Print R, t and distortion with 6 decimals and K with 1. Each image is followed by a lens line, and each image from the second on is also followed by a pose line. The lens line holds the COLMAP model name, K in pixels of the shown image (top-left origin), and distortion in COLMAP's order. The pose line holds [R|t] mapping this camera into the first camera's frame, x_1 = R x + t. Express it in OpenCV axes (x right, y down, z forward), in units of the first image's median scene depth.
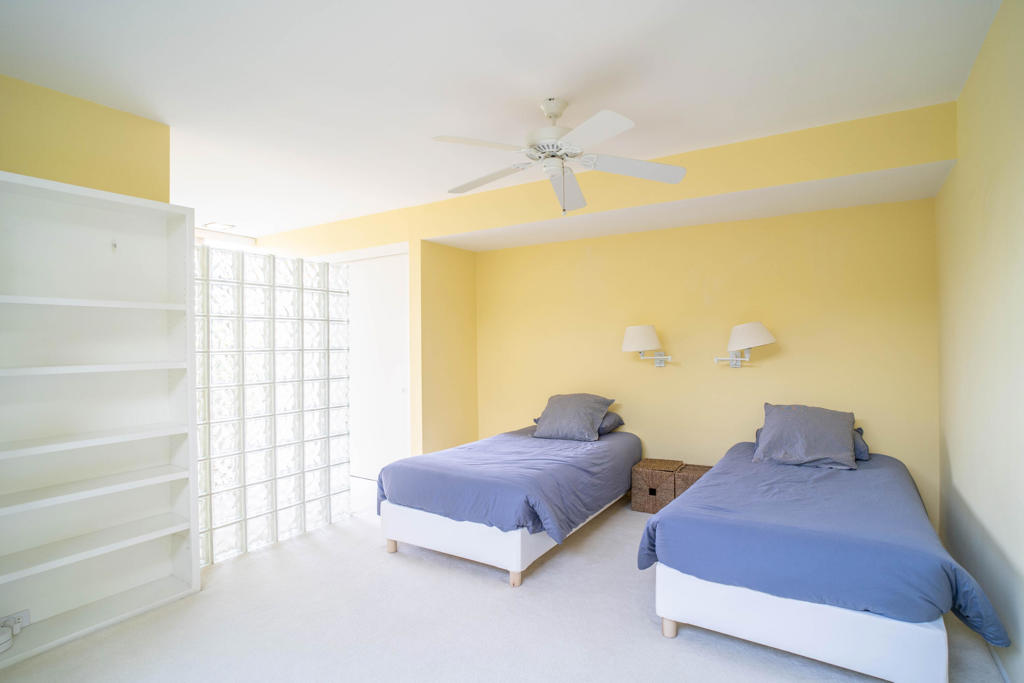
lens RADIAL K [[531.0, 0, 513.6], [0, 531.0, 340.8], [0, 0, 1]] dist [-0.042444, 0.017468]
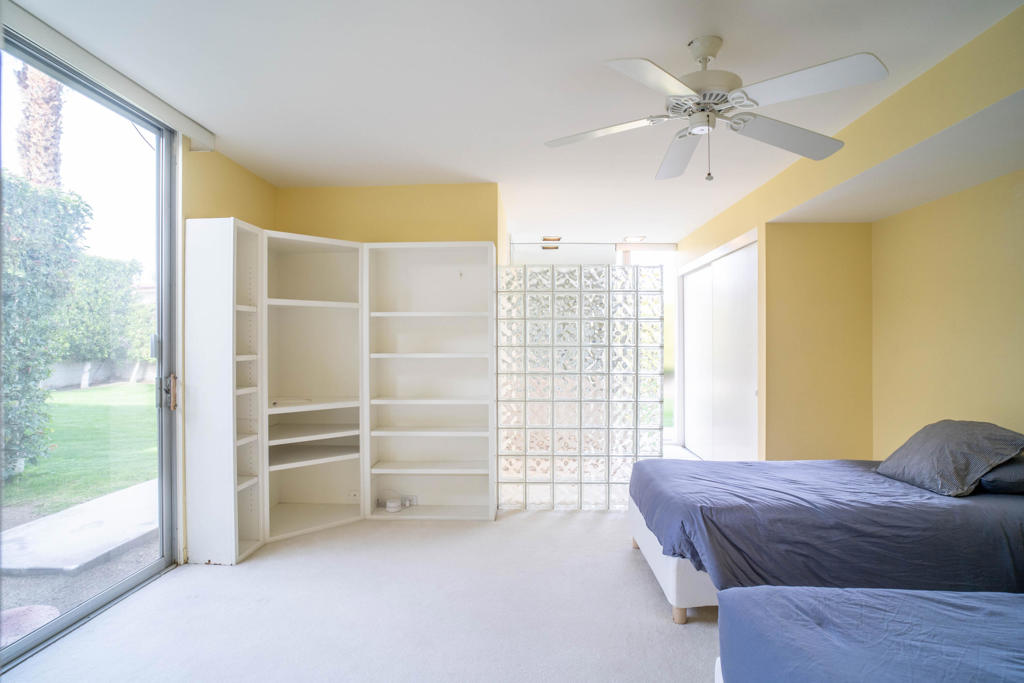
lens RADIAL K [[531.0, 0, 509.3], [0, 531.0, 339.5], [0, 0, 1]] dist [-0.042444, 0.017468]
pose [[0.515552, 0.004895, -0.856844, 0.406947], [-0.002095, 0.999988, 0.004452, -0.001734], [0.856856, -0.000500, 0.515556, 0.217392]]
